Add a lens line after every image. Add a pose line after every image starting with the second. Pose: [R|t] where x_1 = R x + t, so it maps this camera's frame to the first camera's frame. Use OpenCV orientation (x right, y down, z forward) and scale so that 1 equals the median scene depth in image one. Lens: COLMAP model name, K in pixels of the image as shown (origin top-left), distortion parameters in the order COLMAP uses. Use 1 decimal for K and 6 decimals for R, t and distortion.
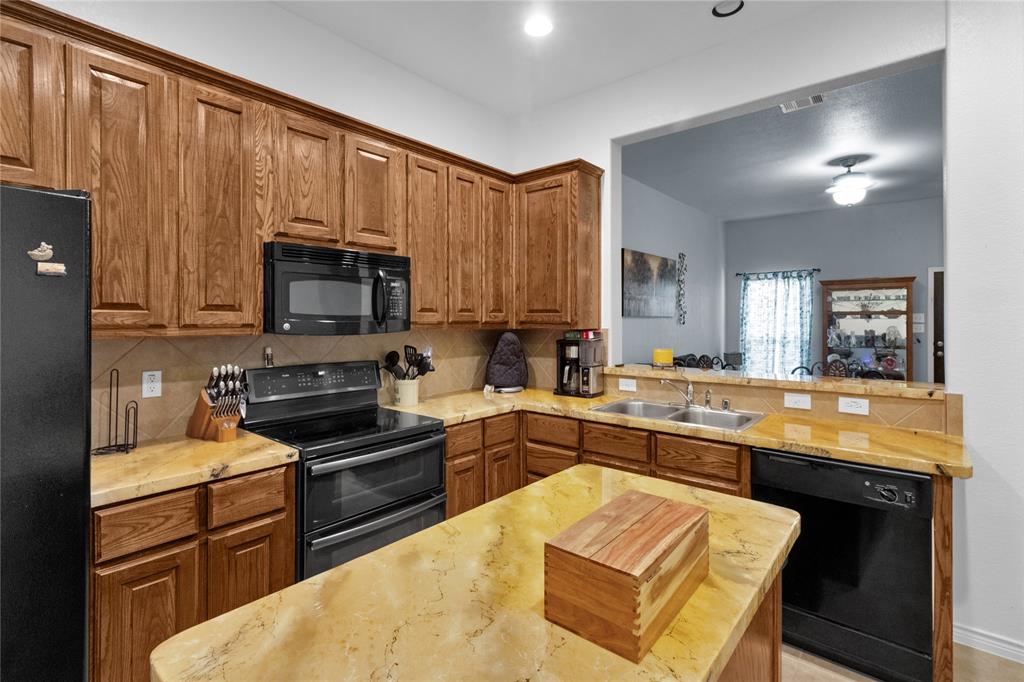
lens RADIAL K [[487.6, 0, 486.3], [0, 487.6, 317.9], [0, 0, 1]] dist [0.004335, -0.000247]
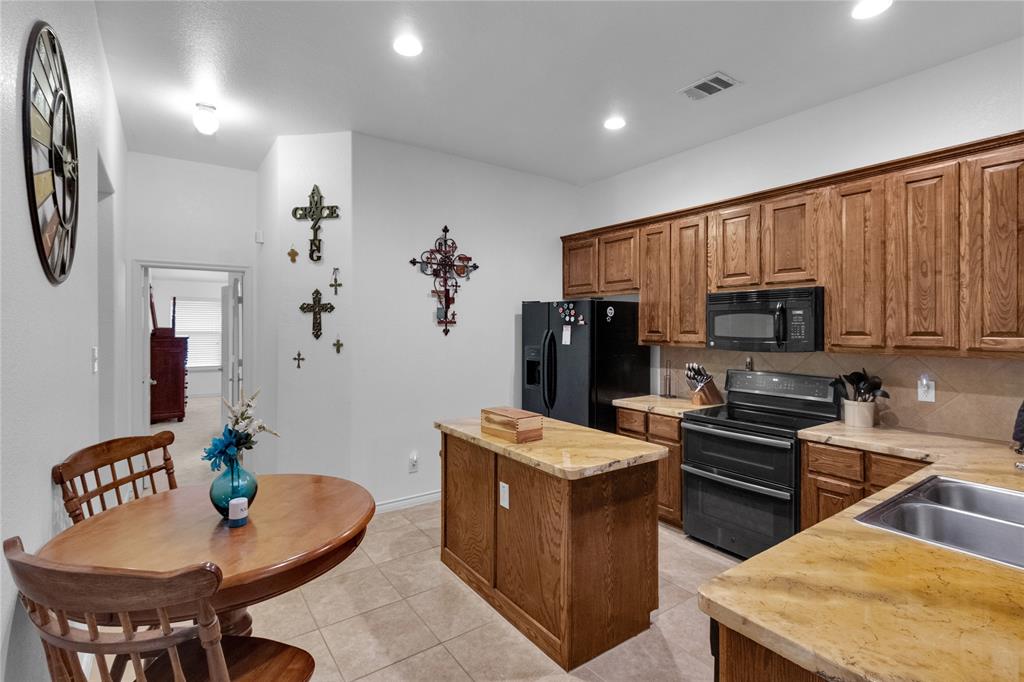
lens RADIAL K [[487.6, 0, 523.8], [0, 487.6, 326.7], [0, 0, 1]] dist [0.004335, -0.000247]
pose [[-0.221097, -0.000307, -0.975252, 1.124781], [-0.000291, 1.000000, -0.000249, -0.032757], [0.975252, 0.000228, -0.221097, 0.616136]]
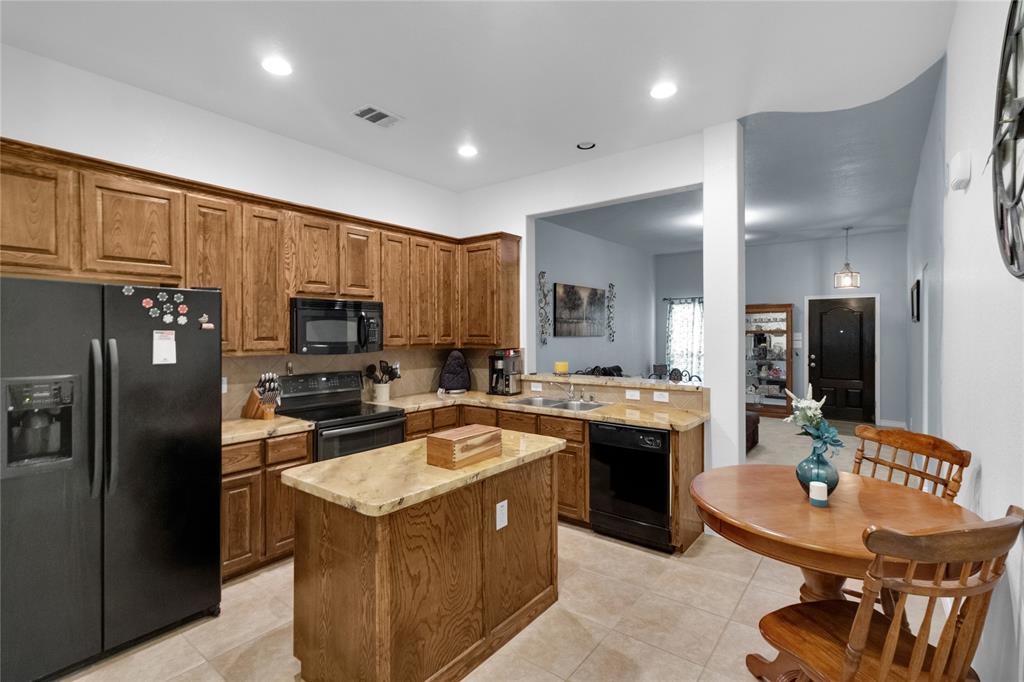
lens RADIAL K [[487.6, 0, 496.5], [0, 487.6, 332.7], [0, 0, 1]] dist [0.004335, -0.000247]
pose [[0.998409, -0.001608, 0.056361, 0.113504], [0.001426, 0.999994, 0.003271, -0.035453], [-0.056366, -0.003185, 0.998405, -0.545389]]
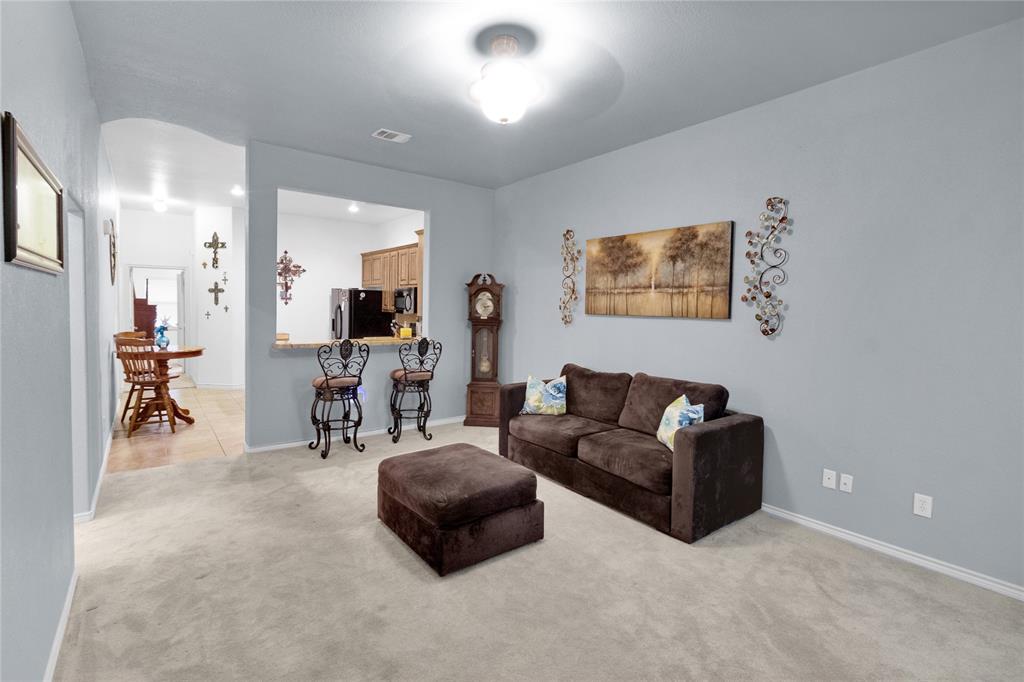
lens RADIAL K [[487.6, 0, 524.9], [0, 487.6, 327.8], [0, 0, 1]] dist [0.004335, -0.000247]
pose [[-0.187149, 0.041537, -0.981453, 2.532175], [-0.020092, 0.998735, 0.046100, -0.035909], [0.982126, 0.028347, -0.186078, 2.211003]]
